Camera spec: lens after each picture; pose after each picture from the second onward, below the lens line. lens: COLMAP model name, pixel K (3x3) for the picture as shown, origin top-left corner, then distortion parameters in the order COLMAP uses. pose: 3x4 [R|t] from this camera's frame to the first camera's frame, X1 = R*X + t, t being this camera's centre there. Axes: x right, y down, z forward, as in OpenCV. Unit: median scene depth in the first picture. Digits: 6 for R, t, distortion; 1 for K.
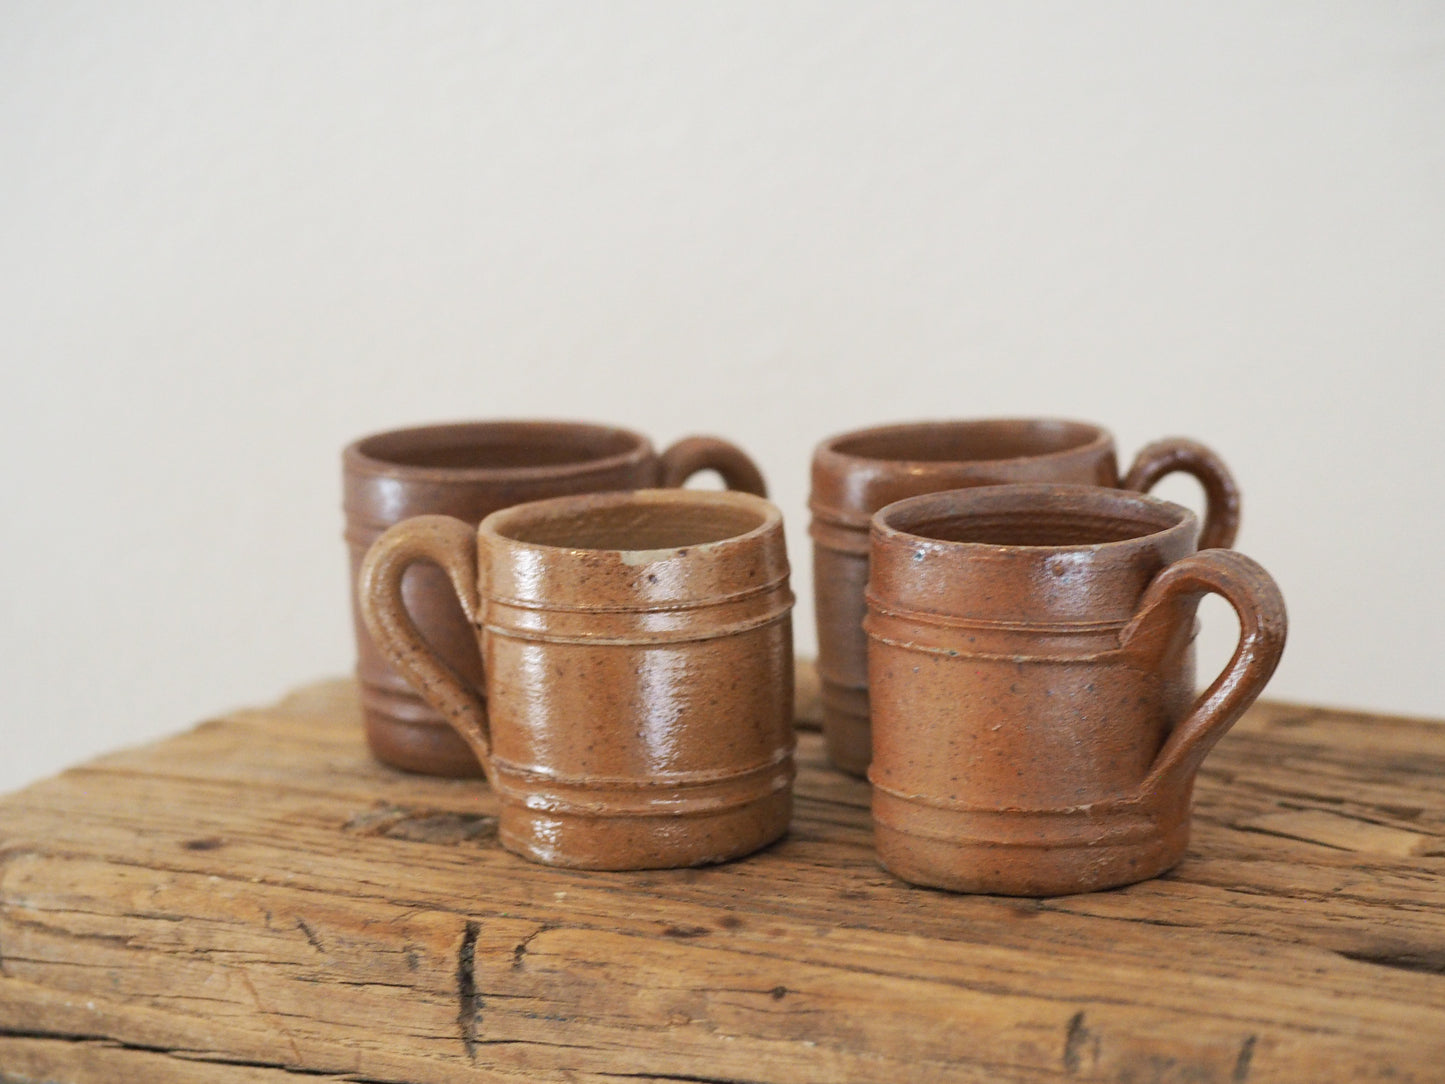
lens RADIAL K [[7290.7, 0, 722.5], [0, 7290.7, 542.0], [0, 0, 1]] dist [0.226368, -3.275045]
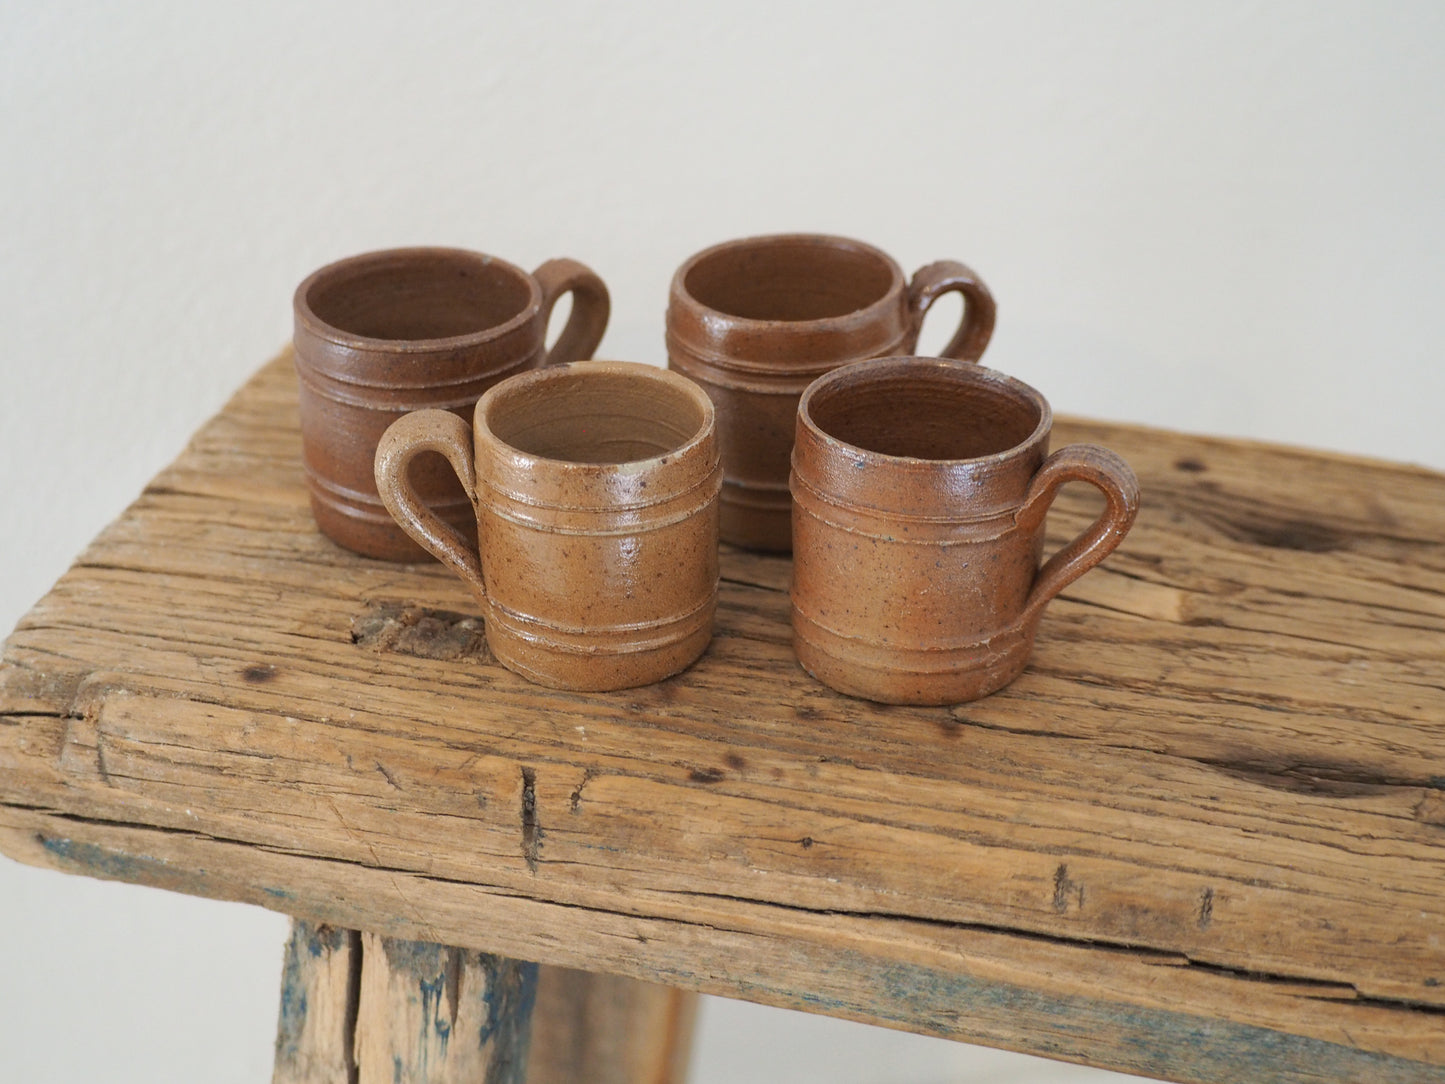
lens RADIAL K [[4939.3, 0, 722.5], [0, 4939.3, 542.0], [0, 0, 1]] dist [-0.181391, -1.187127]
pose [[0.963570, -0.091538, 0.251303, -0.215361], [0.018532, 0.960200, 0.278697, -0.227042], [-0.266812, -0.263887, 0.926917, 0.197782]]
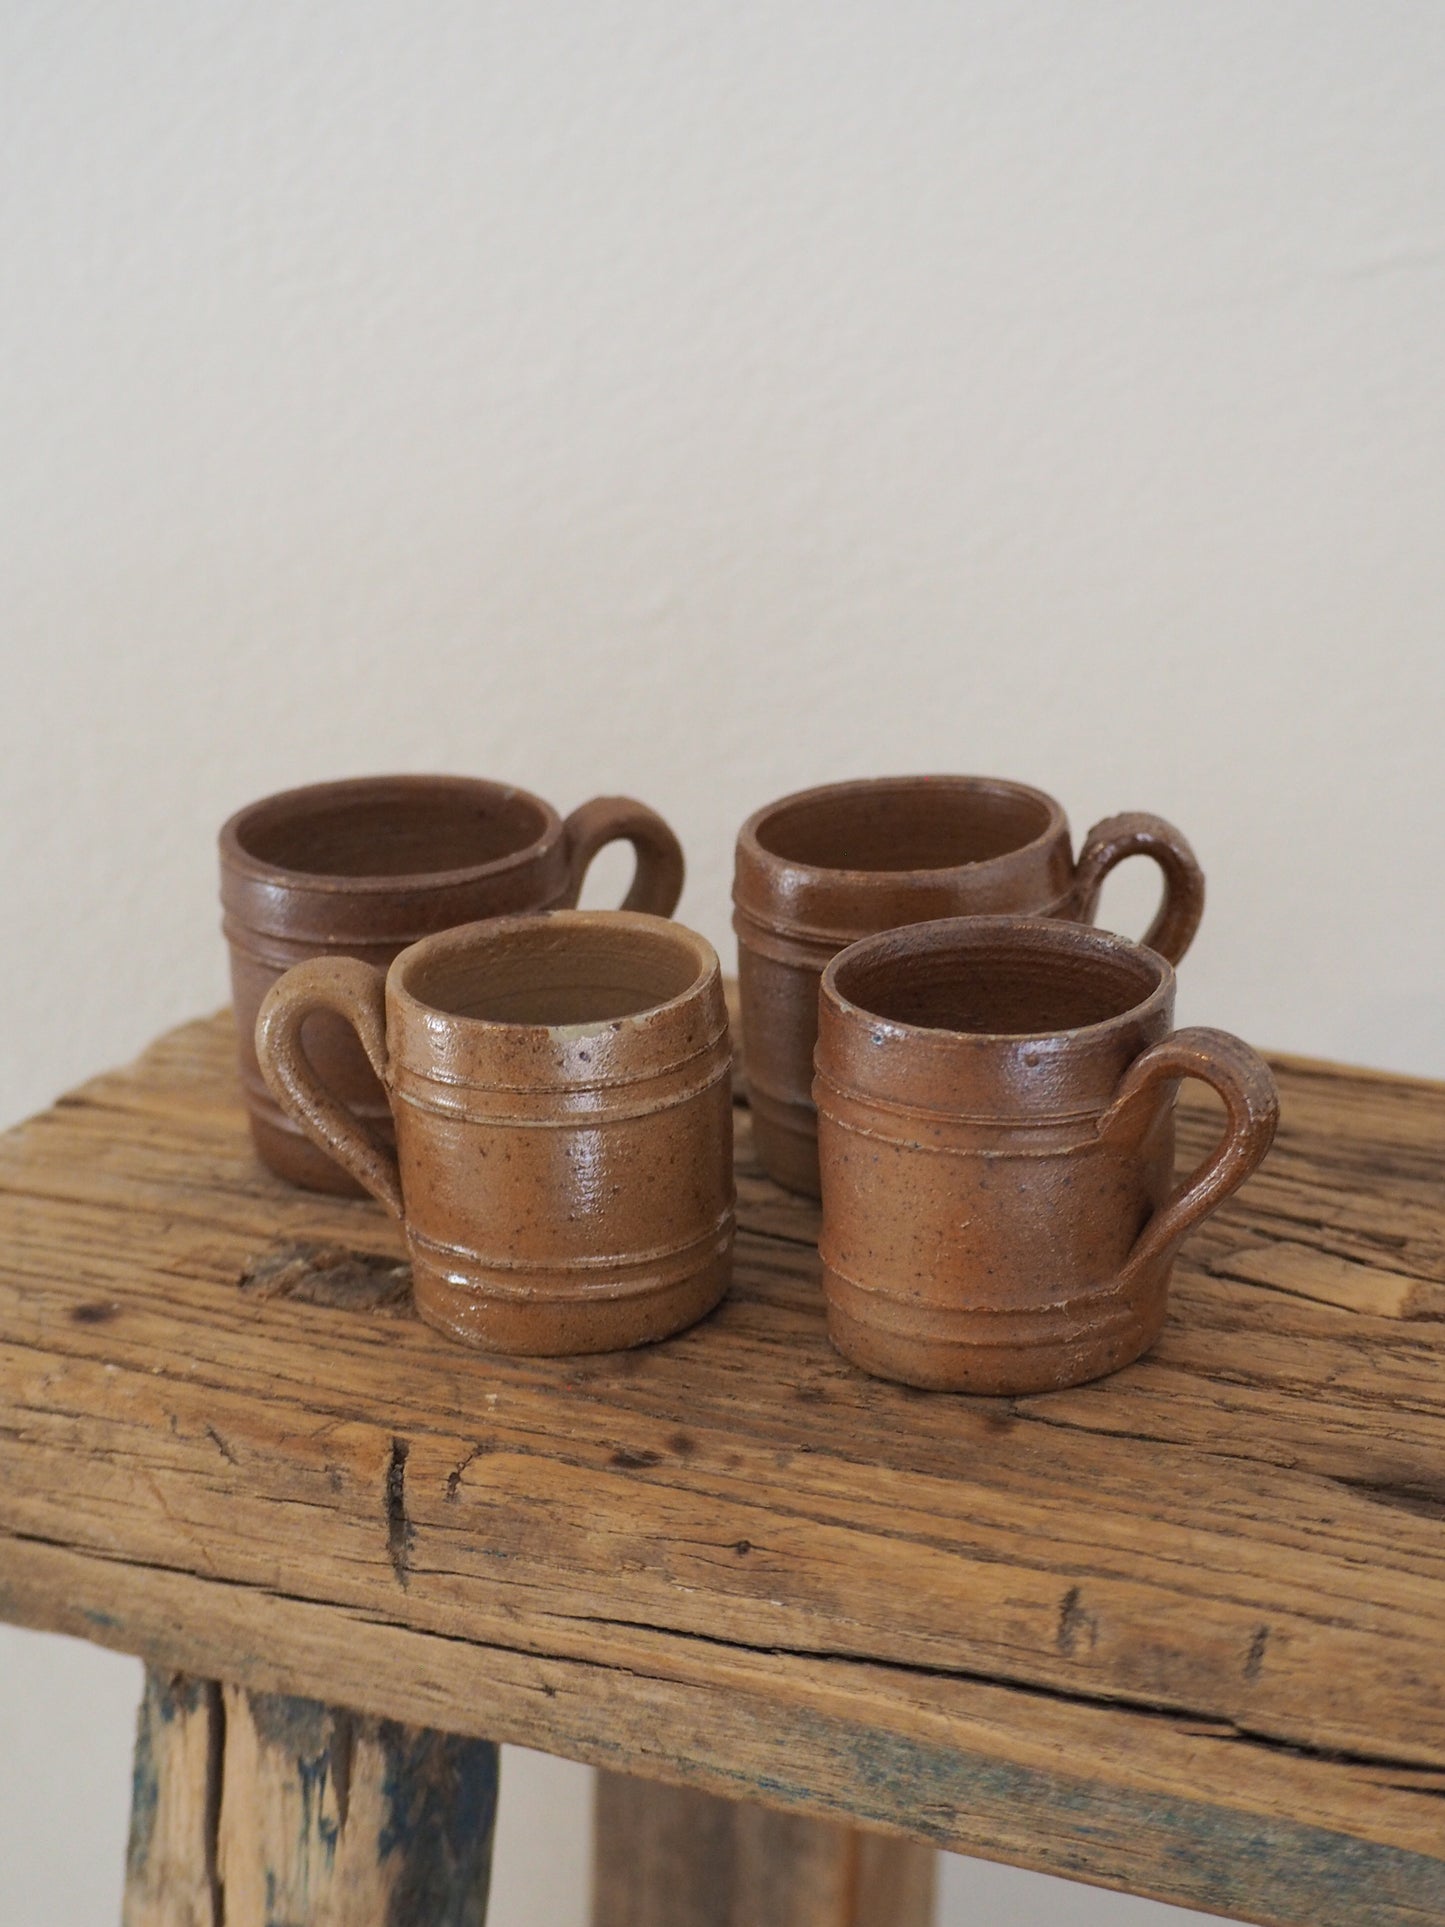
lens RADIAL K [[7740.5, 0, 722.5], [0, 7740.5, 963.5], [0, 0, 1]] dist [-0.333438, -0.440157]
pose [[0.998713, -0.025213, 0.044000, -0.034943], [0.018068, 0.987622, 0.155810, -0.158969], [-0.047384, -0.154814, 0.986807, 0.042785]]
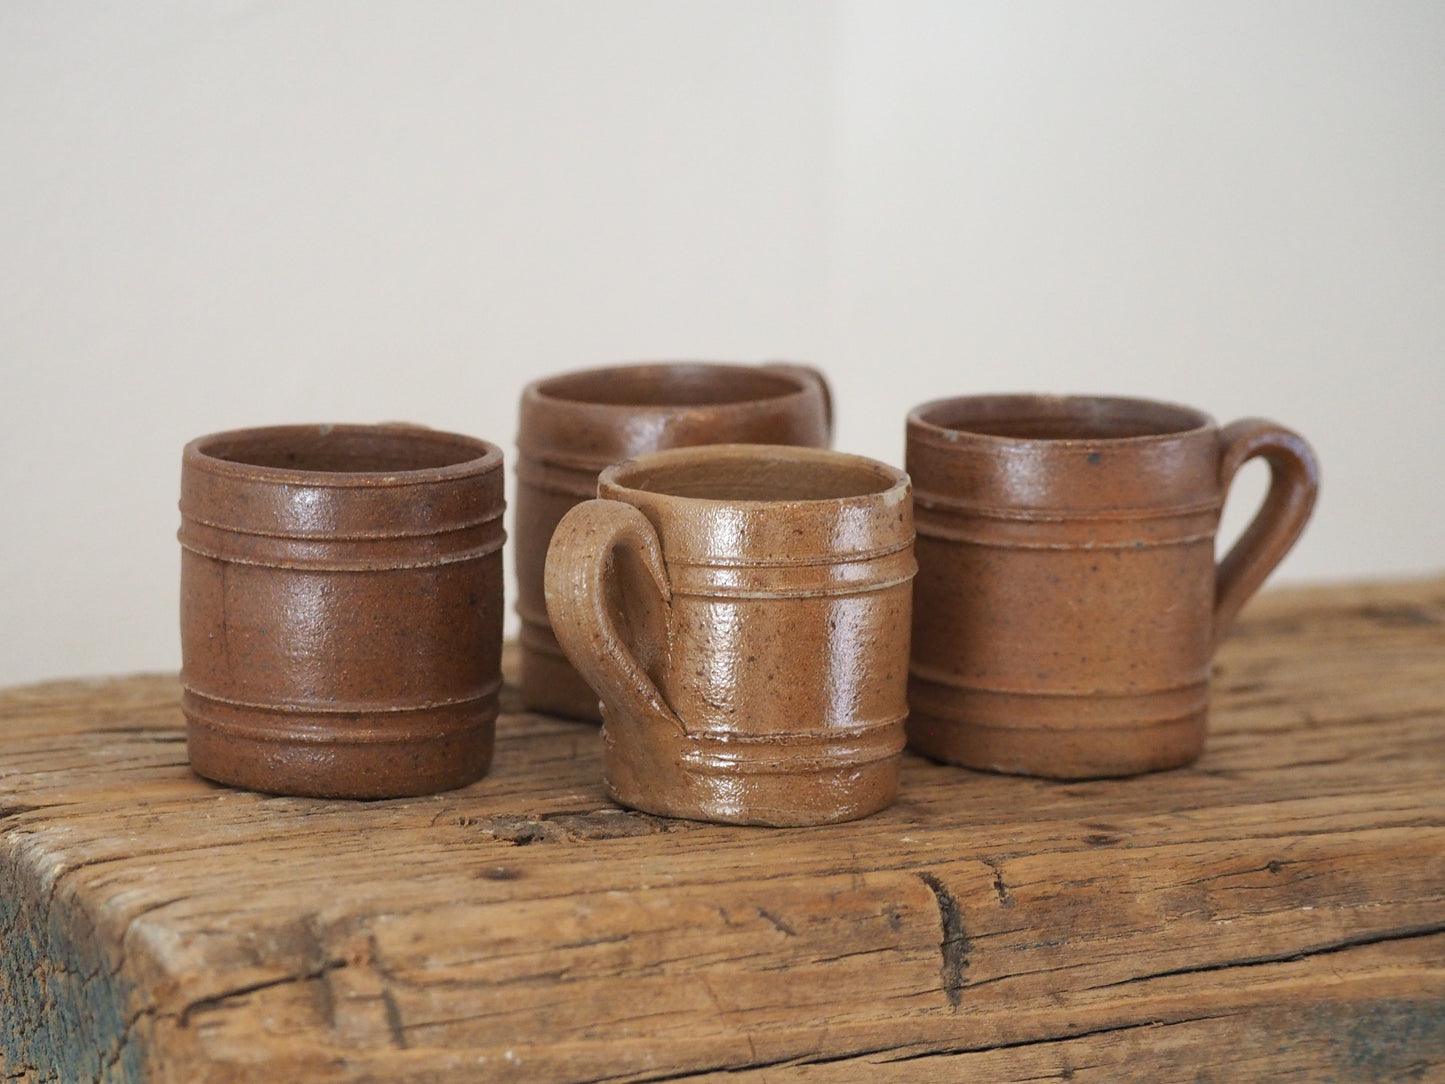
lens RADIAL K [[7934.7, 0, 719.3], [0, 7934.7, 515.2], [0, 0, 1]] dist [0.072823, 5.691717]
pose [[0.509156, -0.114512, 0.853023, -0.963585], [0.138065, 0.989141, 0.050376, -0.054239], [-0.849528, 0.092124, 0.519437, 0.458052]]
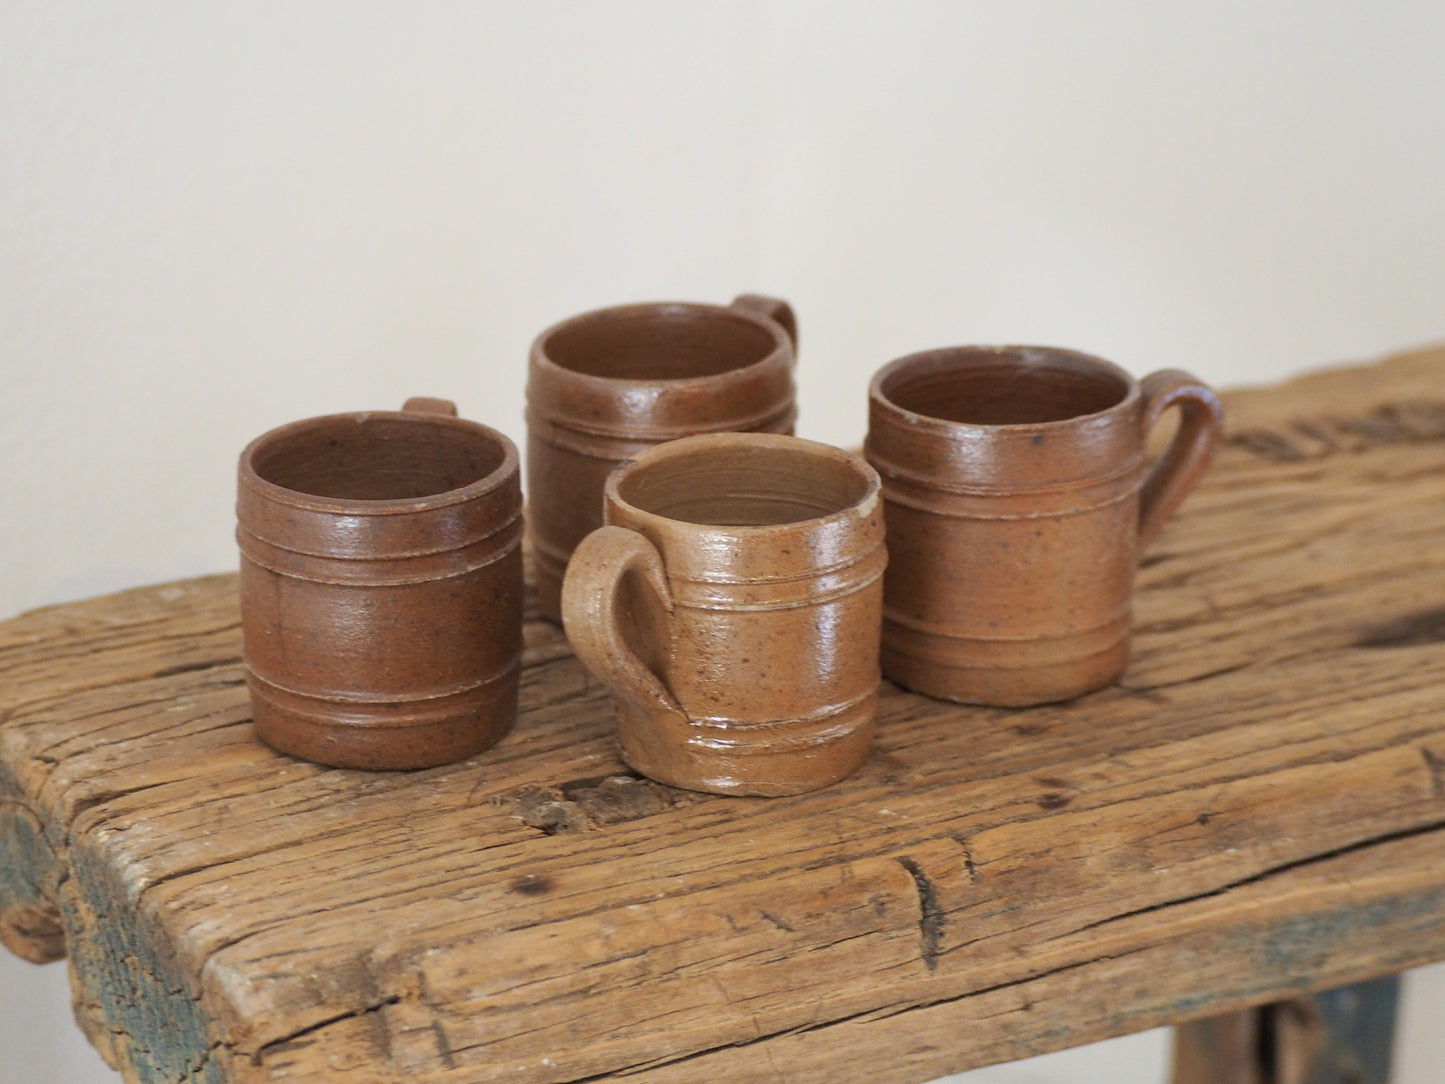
lens RADIAL K [[5047.8, 0, 722.5], [0, 5047.8, 542.0], [0, 0, 1]] dist [-0.254425, 1.444539]
pose [[0.486428, -0.280962, 0.827314, -0.678973], [0.157258, 0.959576, 0.233418, -0.181125], [-0.859452, 0.016561, 0.510948, 0.624514]]
